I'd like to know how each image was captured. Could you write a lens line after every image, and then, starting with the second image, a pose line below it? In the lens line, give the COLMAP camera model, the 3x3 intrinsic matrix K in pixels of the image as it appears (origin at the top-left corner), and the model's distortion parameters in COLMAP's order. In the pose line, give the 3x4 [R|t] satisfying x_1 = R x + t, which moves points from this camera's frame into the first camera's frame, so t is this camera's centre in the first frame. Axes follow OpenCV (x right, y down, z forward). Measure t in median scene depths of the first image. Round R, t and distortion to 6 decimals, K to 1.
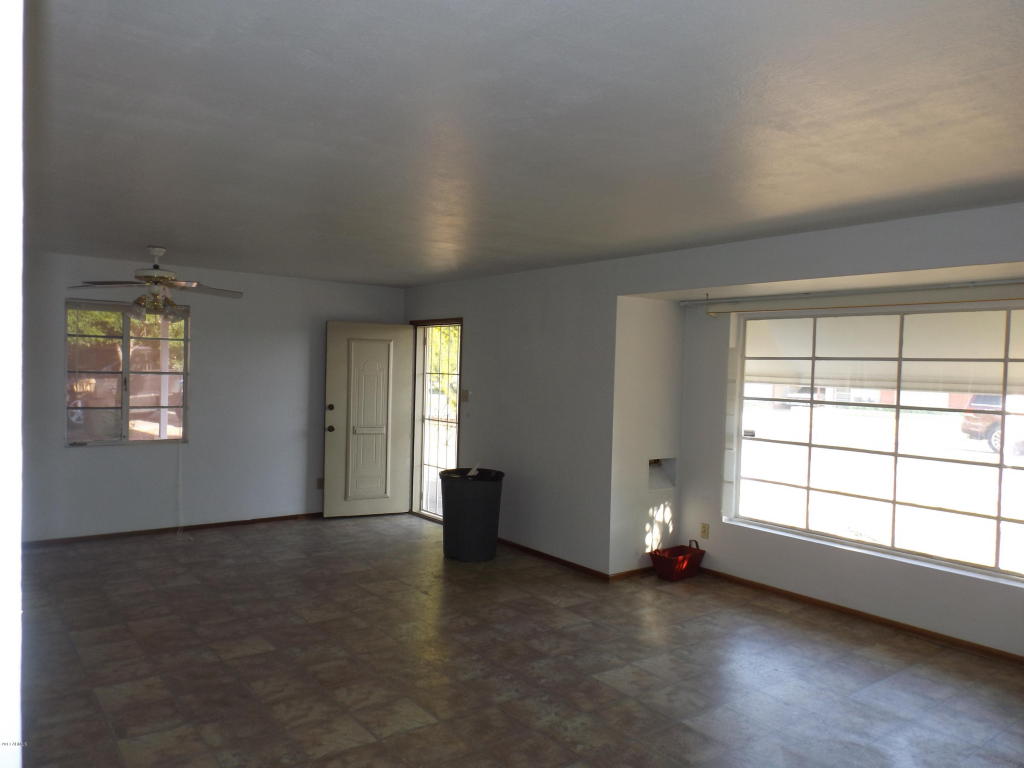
lens RADIAL K [[747.2, 0, 510.4], [0, 747.2, 388.1], [0, 0, 1]] dist [0.005587, 0.000257]
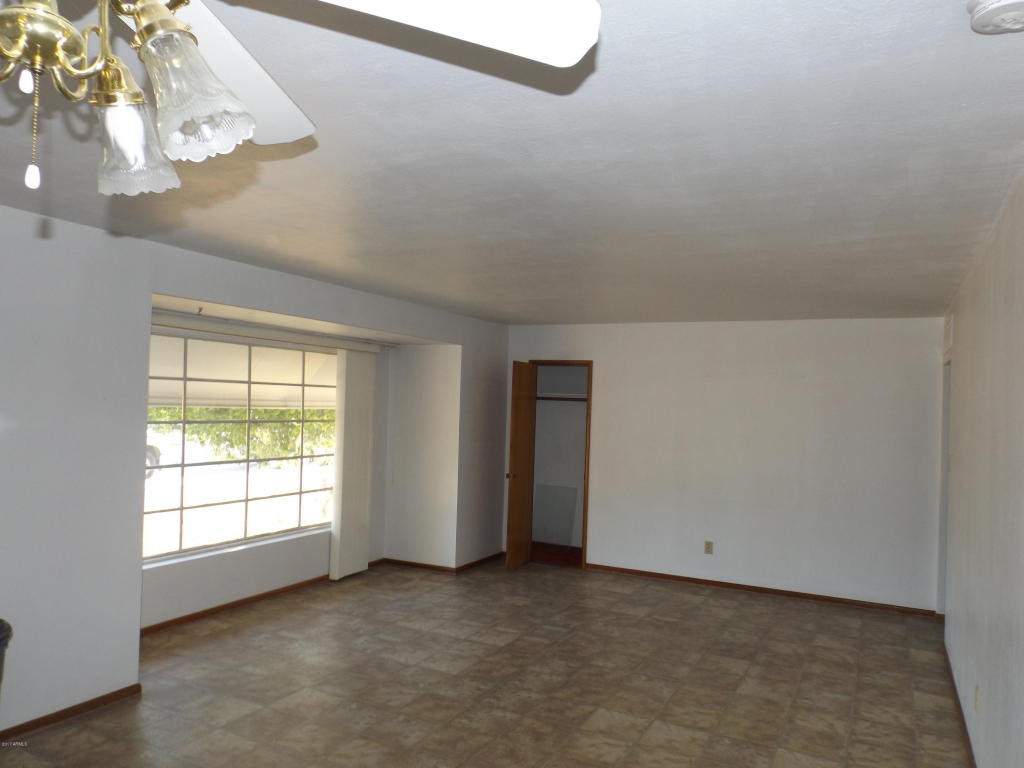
lens RADIAL K [[747.2, 0, 510.4], [0, 747.2, 388.1], [0, 0, 1]] dist [0.005587, 0.000257]
pose [[-0.439100, -0.023905, 0.898120, -0.826498], [-0.019810, 0.999661, 0.016922, -0.063287], [-0.898220, -0.010361, -0.439425, 1.252340]]
